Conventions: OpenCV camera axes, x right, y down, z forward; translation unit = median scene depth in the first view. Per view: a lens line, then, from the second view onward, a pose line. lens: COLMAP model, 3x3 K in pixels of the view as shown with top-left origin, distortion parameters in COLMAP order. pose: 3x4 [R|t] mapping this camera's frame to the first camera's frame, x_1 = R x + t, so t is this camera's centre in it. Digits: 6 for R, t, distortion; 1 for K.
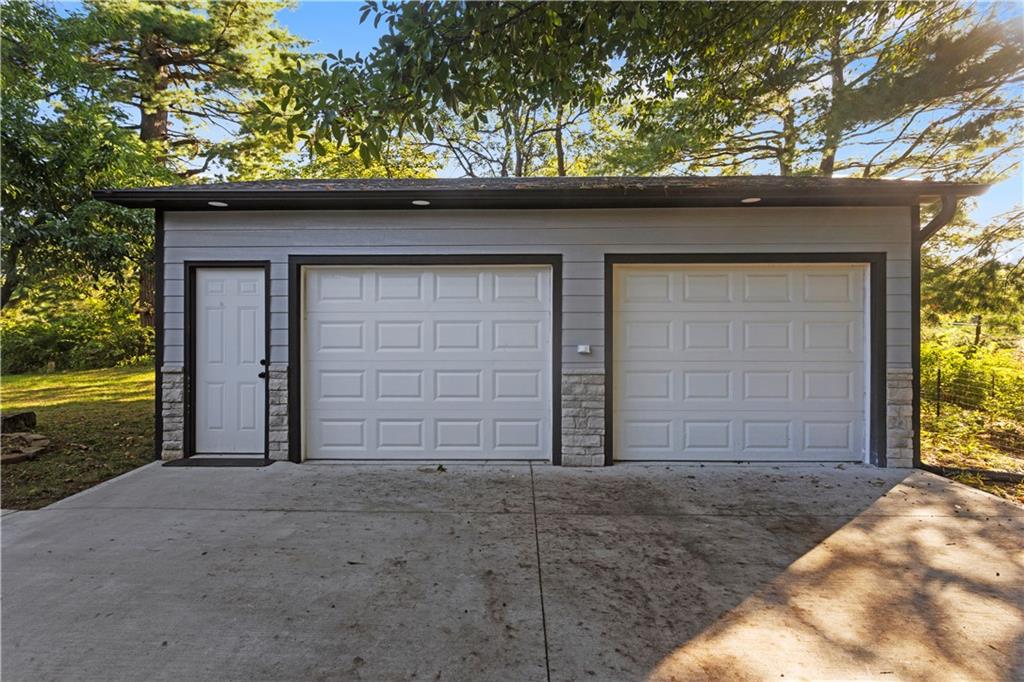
lens RADIAL K [[482.4, 0, 508.4], [0, 482.4, 334.2], [0, 0, 1]] dist [-0.000792, -0.000377]
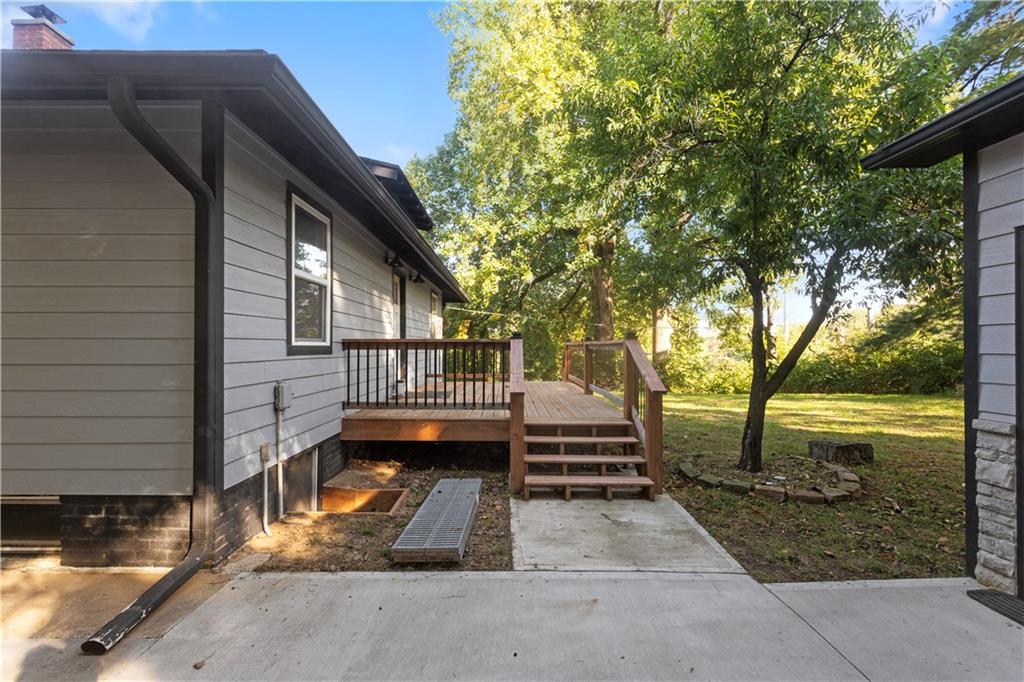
lens RADIAL K [[482.4, 0, 508.4], [0, 482.4, 334.2], [0, 0, 1]] dist [-0.000792, -0.000377]
pose [[0.009732, -0.020923, -0.999734, -0.140246], [-0.016157, 0.999647, -0.021079, -0.013385], [0.999822, 0.016358, 0.009391, 0.427935]]
